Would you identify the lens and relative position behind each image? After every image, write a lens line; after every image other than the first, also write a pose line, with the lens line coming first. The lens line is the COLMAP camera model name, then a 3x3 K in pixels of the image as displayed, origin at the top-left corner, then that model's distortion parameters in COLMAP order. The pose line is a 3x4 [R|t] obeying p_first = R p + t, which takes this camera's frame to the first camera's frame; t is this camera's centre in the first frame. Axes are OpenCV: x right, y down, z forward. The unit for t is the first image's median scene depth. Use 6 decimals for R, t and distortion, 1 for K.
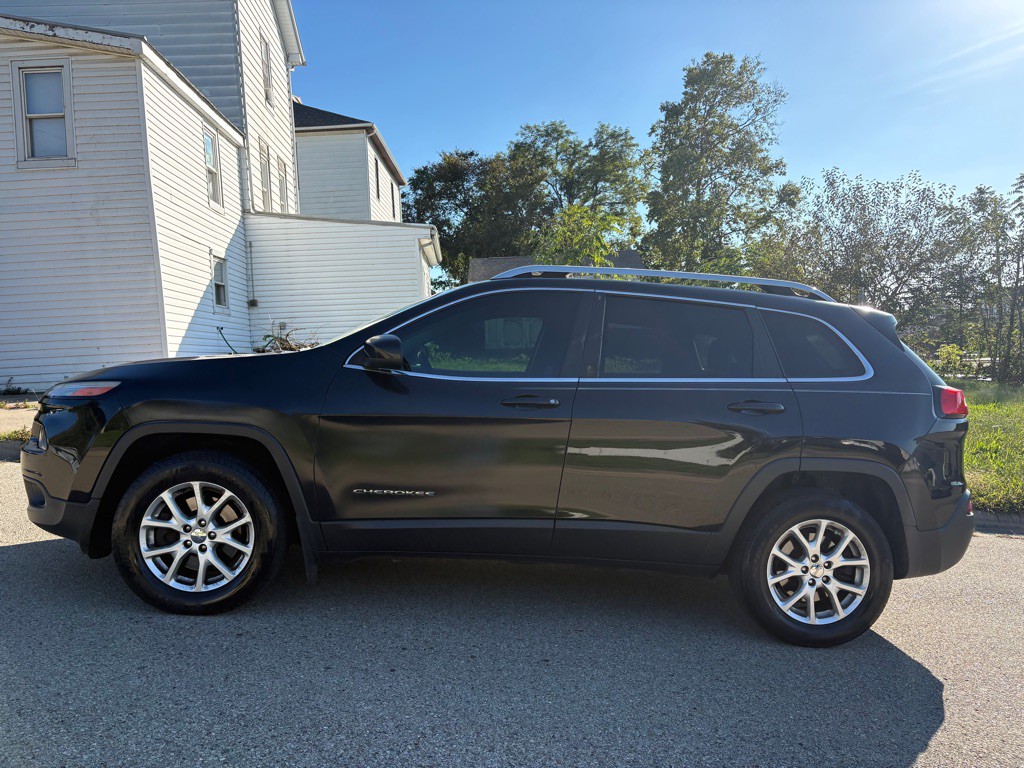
lens RADIAL K [[771.4, 0, 516.1], [0, 771.4, 388.2], [0, 0, 1]] dist [0.011662, -0.005593]
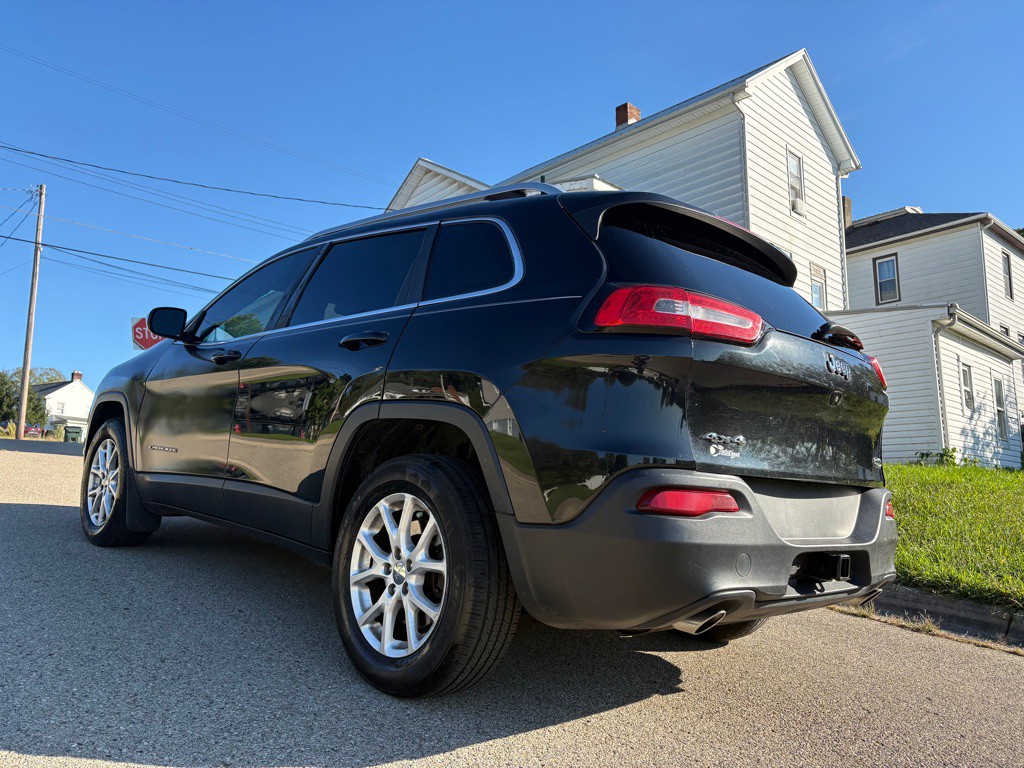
lens RADIAL K [[771.4, 0, 516.1], [0, 771.4, 388.2], [0, 0, 1]] dist [0.011662, -0.005593]
pose [[0.639845, -0.071547, -0.765166, 0.754273], [-0.073068, 0.985482, -0.153249, 0.135289], [0.765022, 0.153965, 0.625329, 0.493726]]
